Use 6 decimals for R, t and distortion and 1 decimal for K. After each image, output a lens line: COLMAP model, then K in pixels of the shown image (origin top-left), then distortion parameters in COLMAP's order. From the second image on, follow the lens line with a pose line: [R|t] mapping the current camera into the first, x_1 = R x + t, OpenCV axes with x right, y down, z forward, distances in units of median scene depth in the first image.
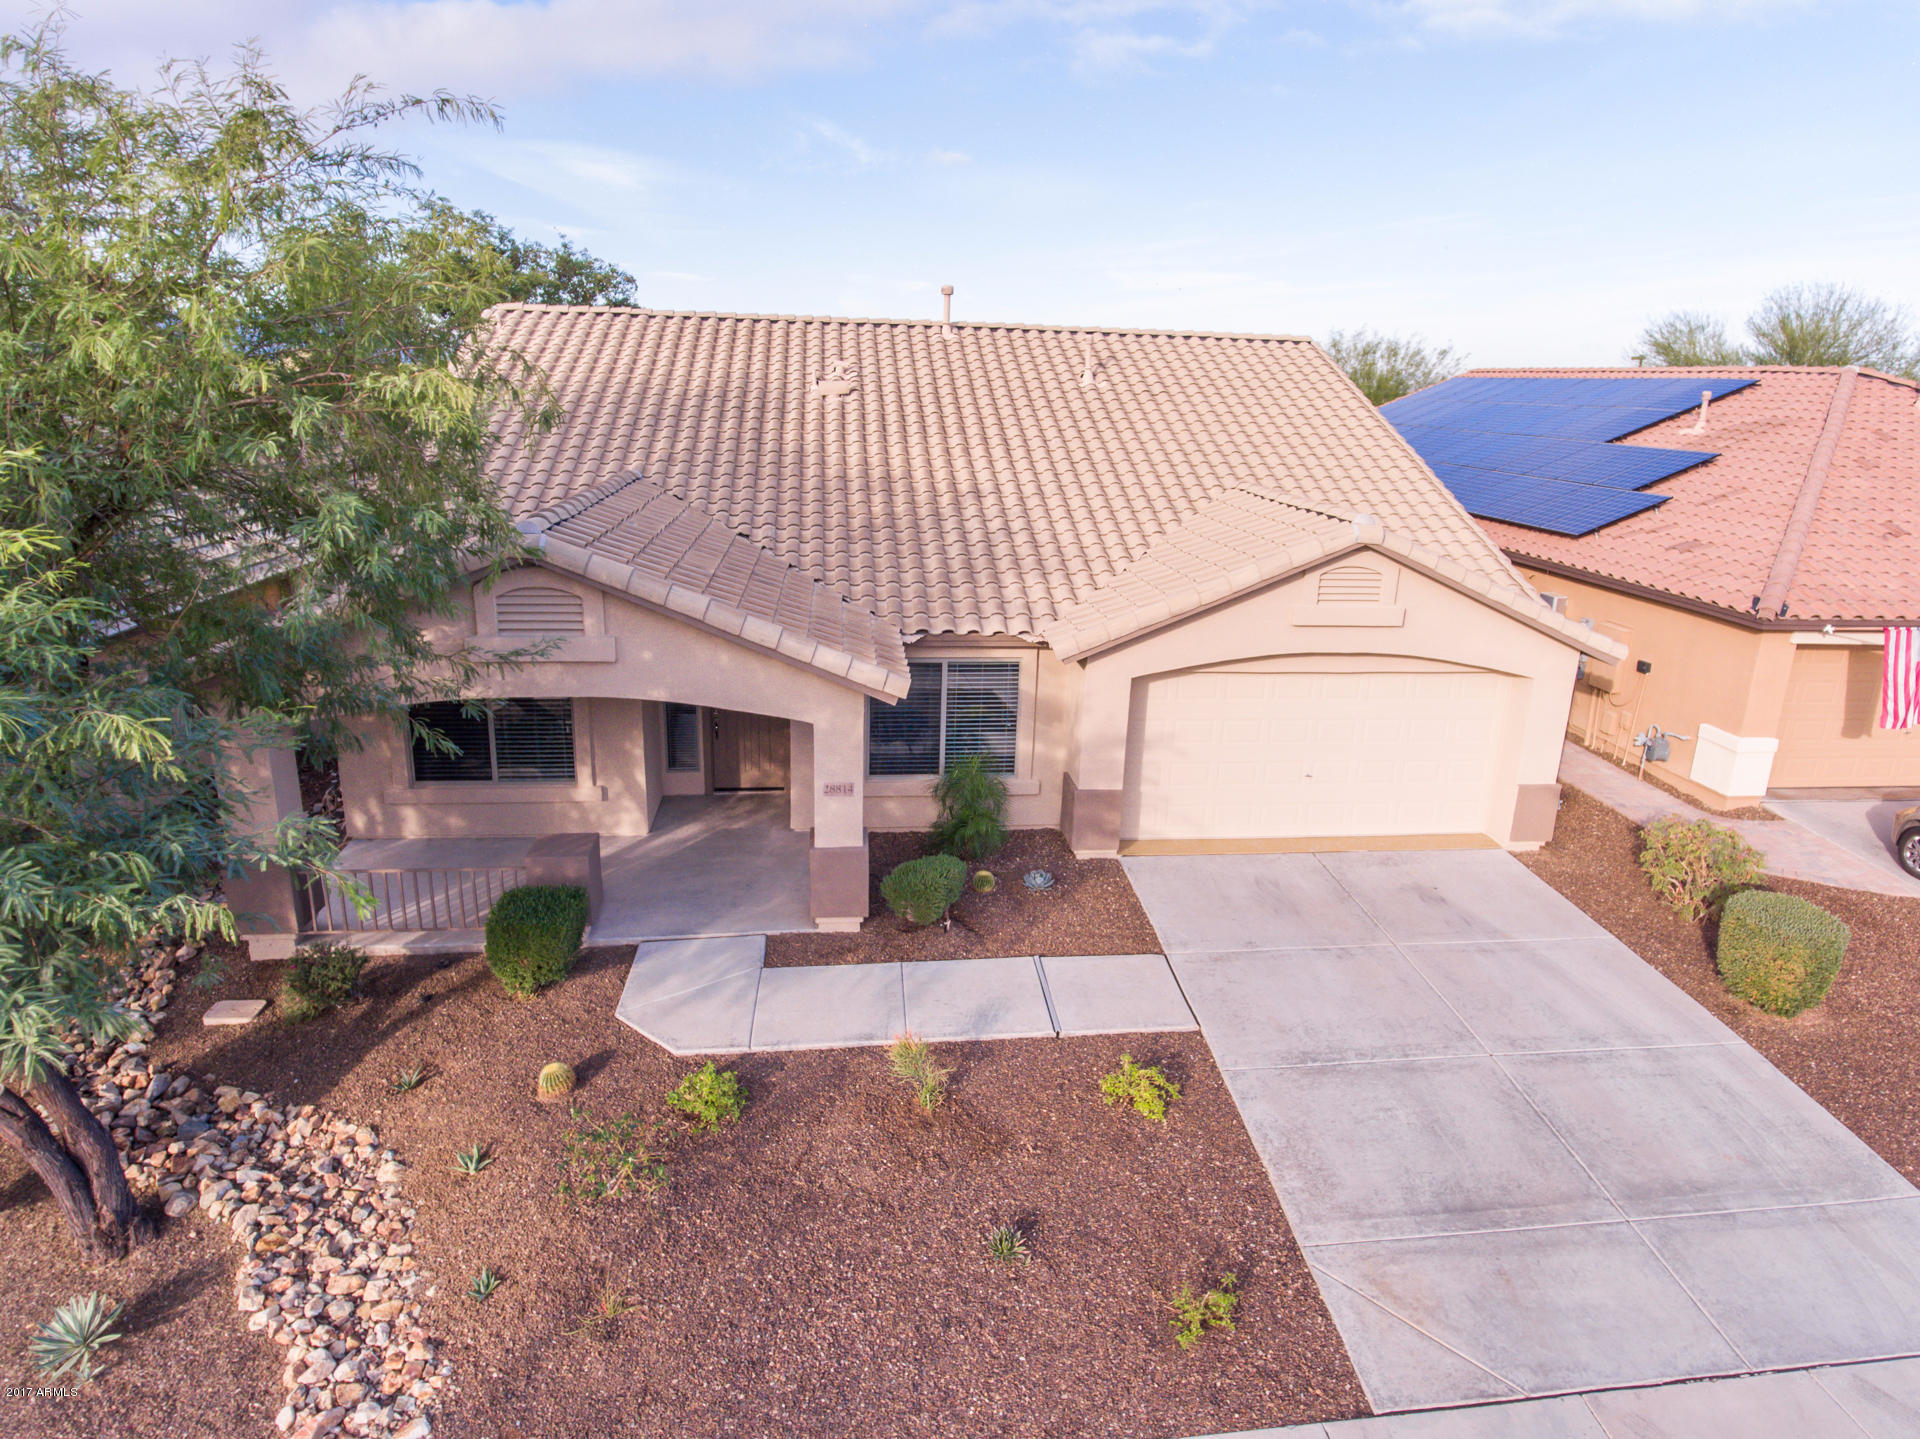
lens RADIAL K [[1132.6, 0, 981.1], [0, 1132.6, 687.5], [0, 0, 1]] dist [-0.003168, 0.002223]
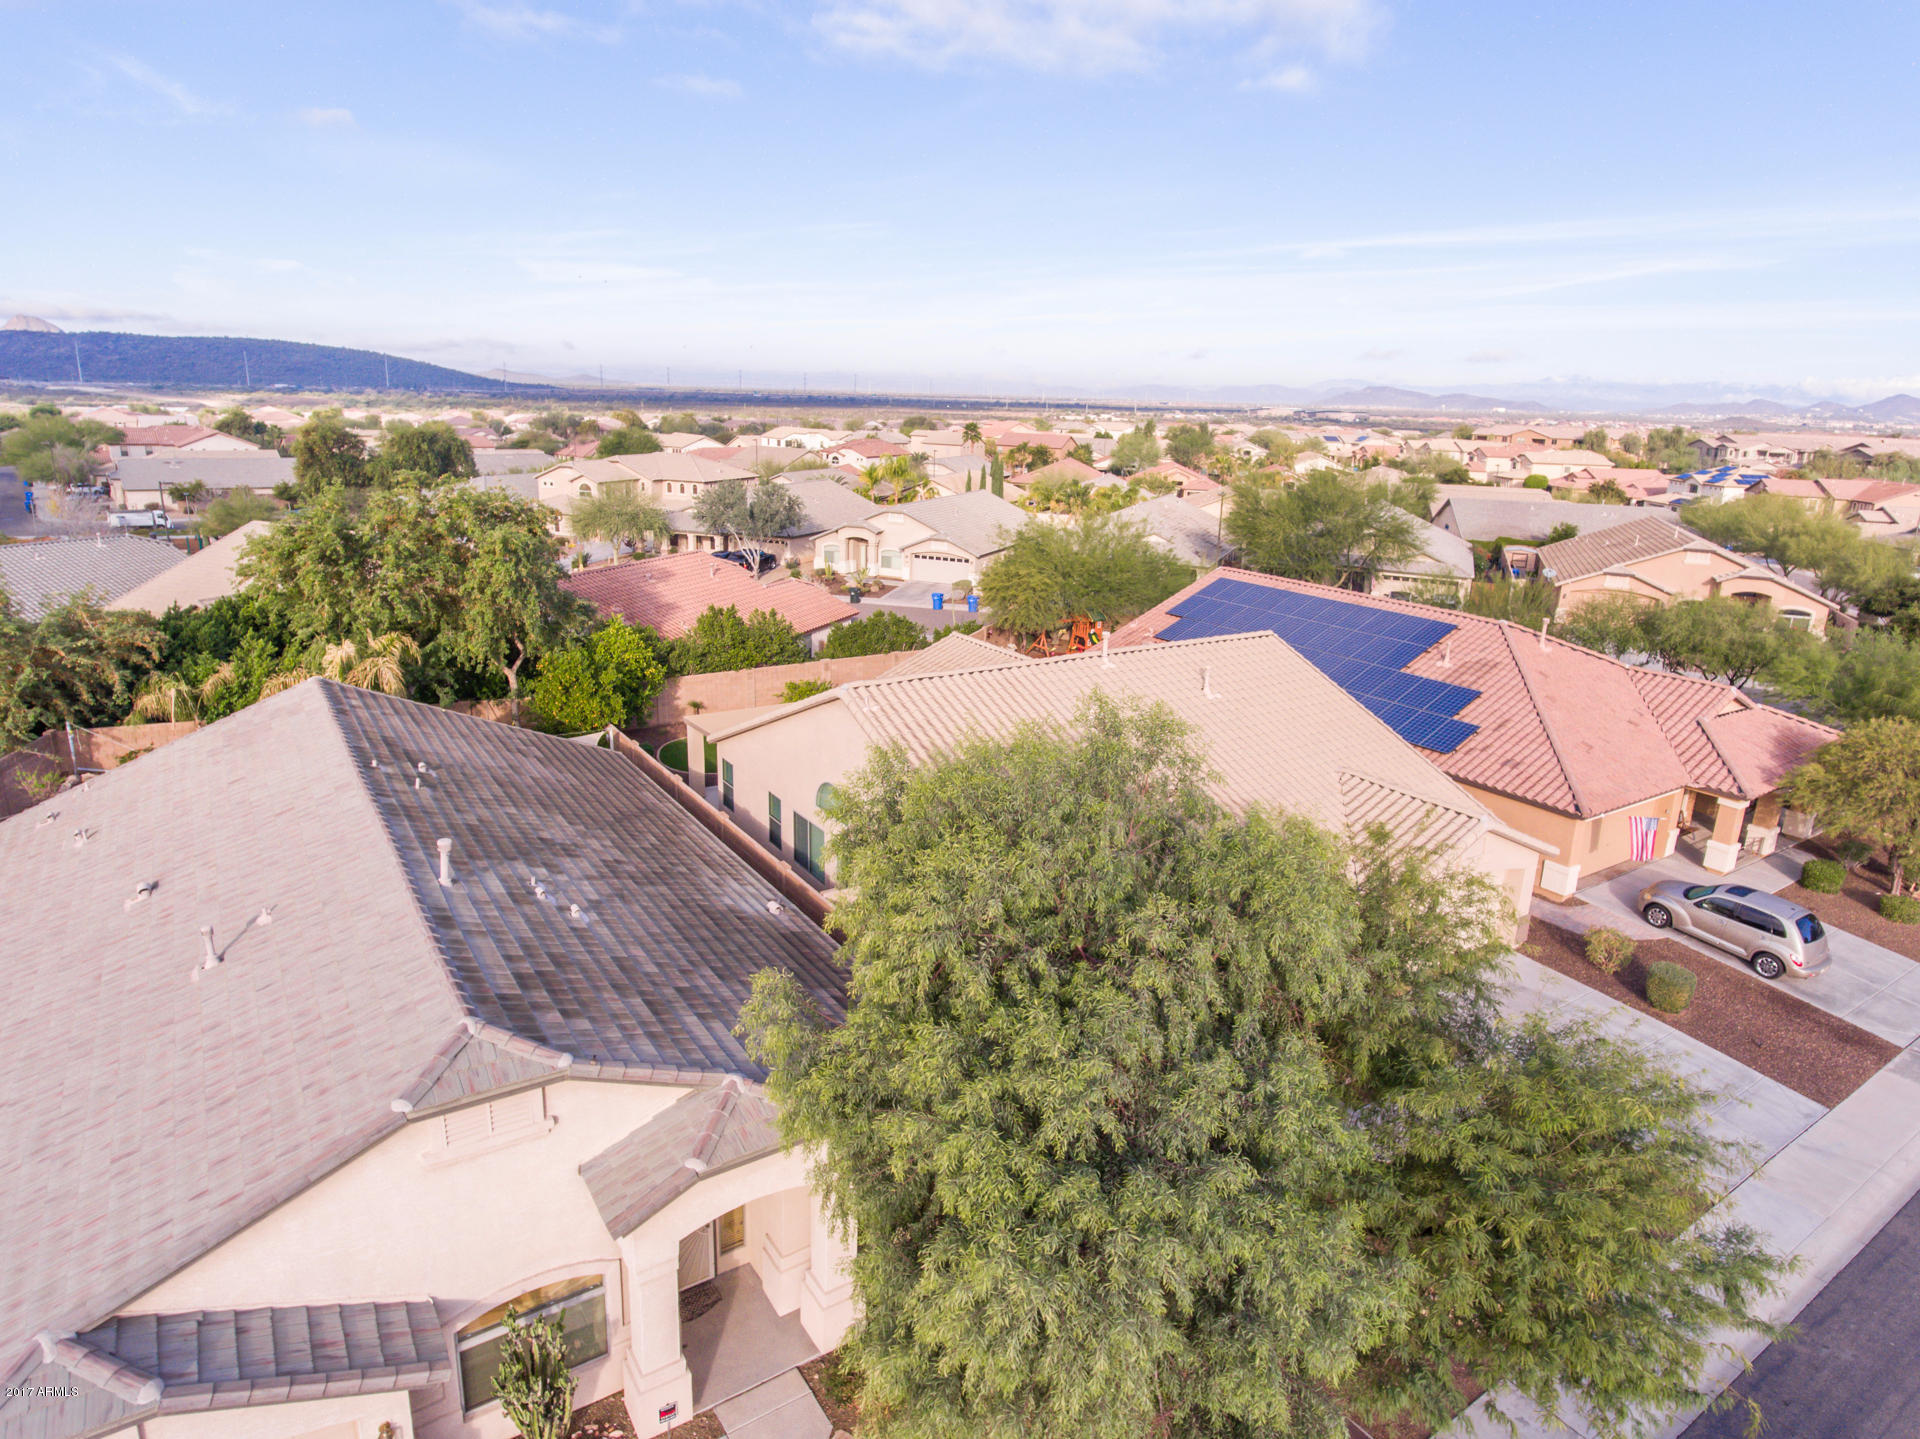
lens RADIAL K [[1126.8, 0, 979.4], [0, 1126.8, 713.3], [0, 0, 1]] dist [-0.004465, 0.003013]
pose [[0.891277, -0.124181, 0.436124, -1.533653], [0.113313, 0.992252, 0.050961, -0.618931], [-0.439073, 0.003998, 0.898443, -0.518784]]
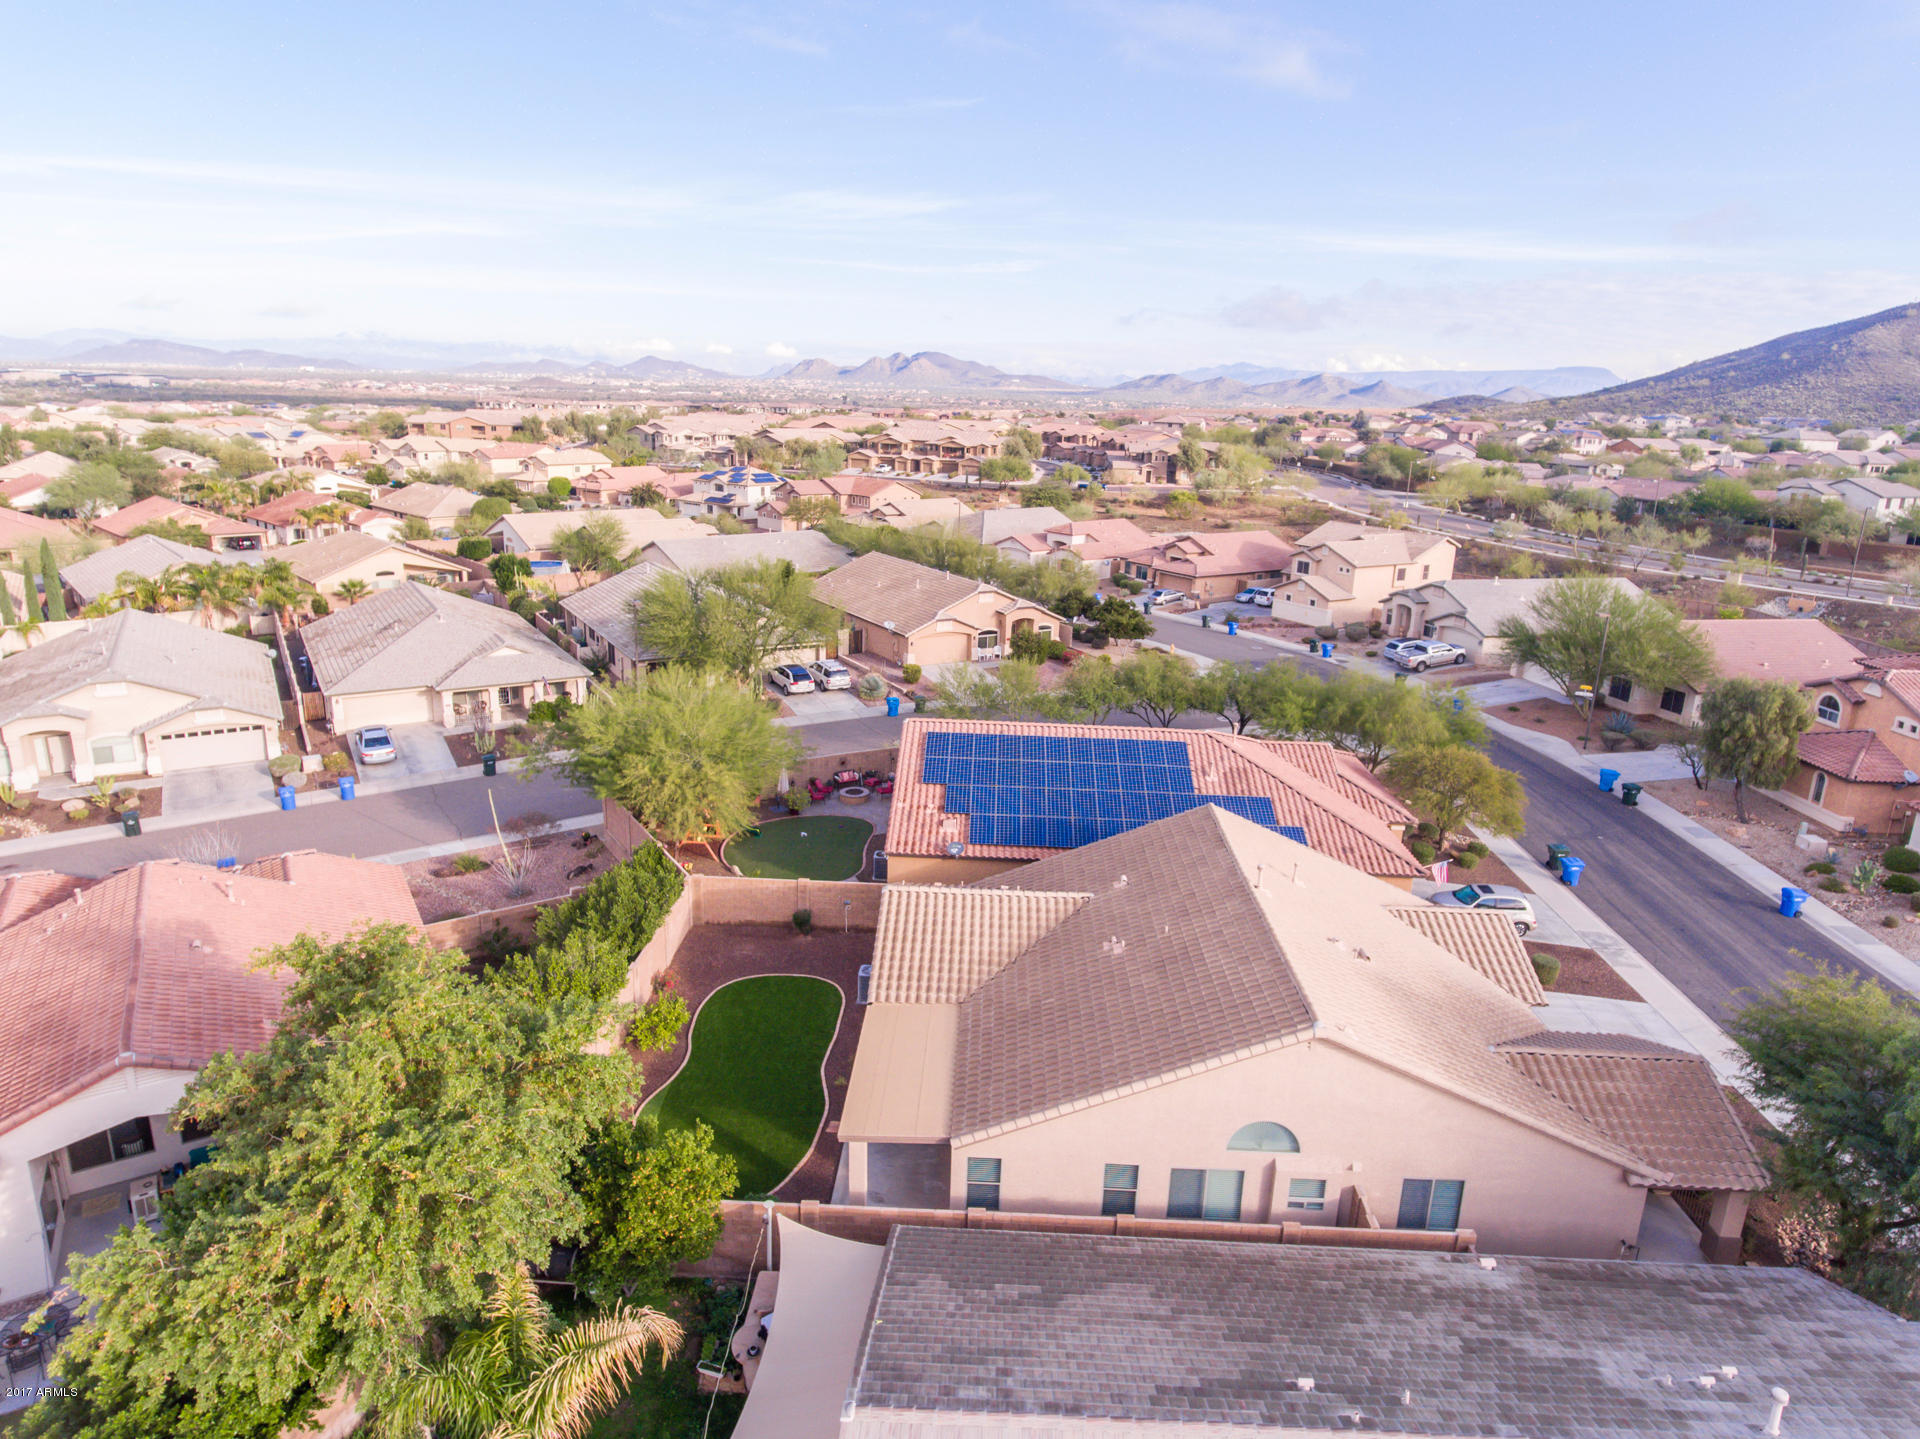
lens RADIAL K [[1126.8, 0, 979.4], [0, 1126.8, 713.3], [0, 0, 1]] dist [-0.004465, 0.003013]
pose [[0.155683, -0.294380, 0.942923, -2.898502], [0.232273, 0.938707, 0.254714, -1.980784], [-0.960110, 0.179361, 0.214517, 1.832383]]
